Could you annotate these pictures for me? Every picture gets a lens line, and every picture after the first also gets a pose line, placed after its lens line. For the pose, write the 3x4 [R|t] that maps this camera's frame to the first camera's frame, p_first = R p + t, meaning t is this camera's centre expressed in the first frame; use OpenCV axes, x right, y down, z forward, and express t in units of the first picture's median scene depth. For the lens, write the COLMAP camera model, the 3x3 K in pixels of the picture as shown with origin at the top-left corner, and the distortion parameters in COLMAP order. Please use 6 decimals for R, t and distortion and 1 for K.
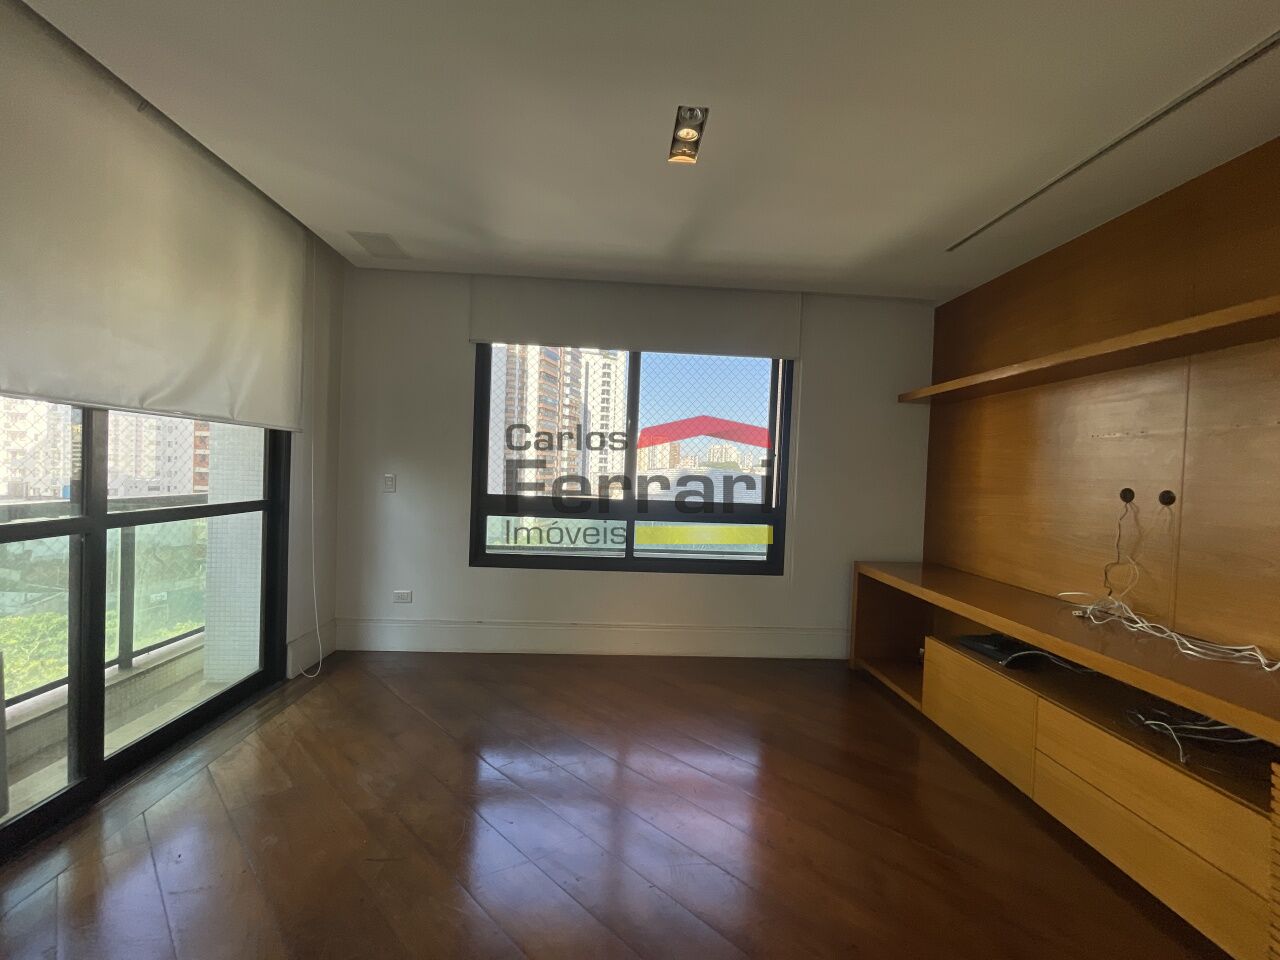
lens RADIAL K [[517.9, 0, 640.0], [0, 517.9, 480.0], [0, 0, 1]] dist [0.000202, 0.000150]
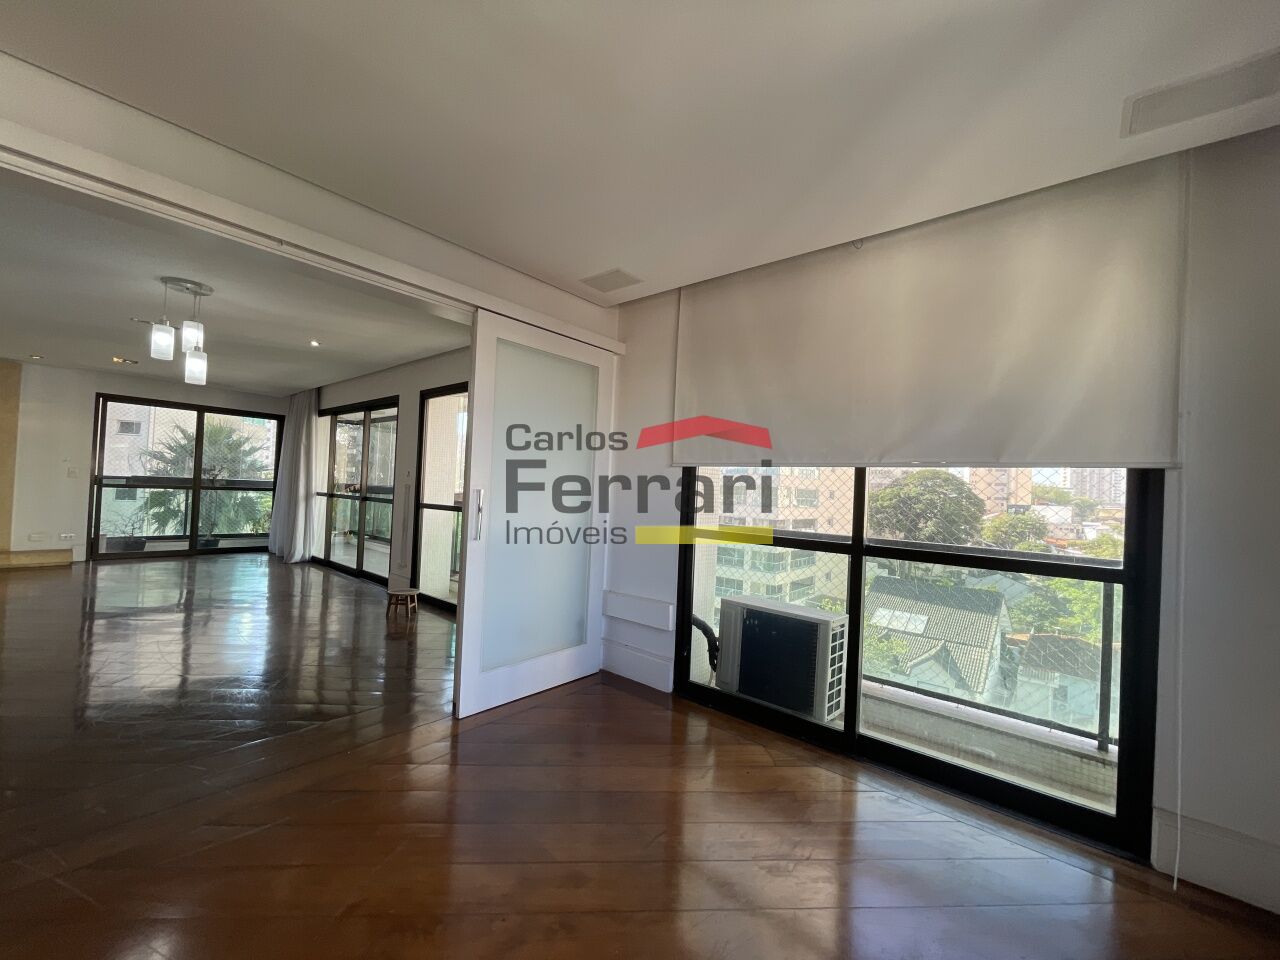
lens RADIAL K [[517.9, 0, 640.0], [0, 517.9, 480.0], [0, 0, 1]] dist [0.000202, 0.000150]
pose [[-0.692396, -0.086537, -0.716309, 0.238942], [-0.090415, 0.995362, -0.032853, -0.000859], [0.715830, 0.042018, -0.697009, 1.014062]]
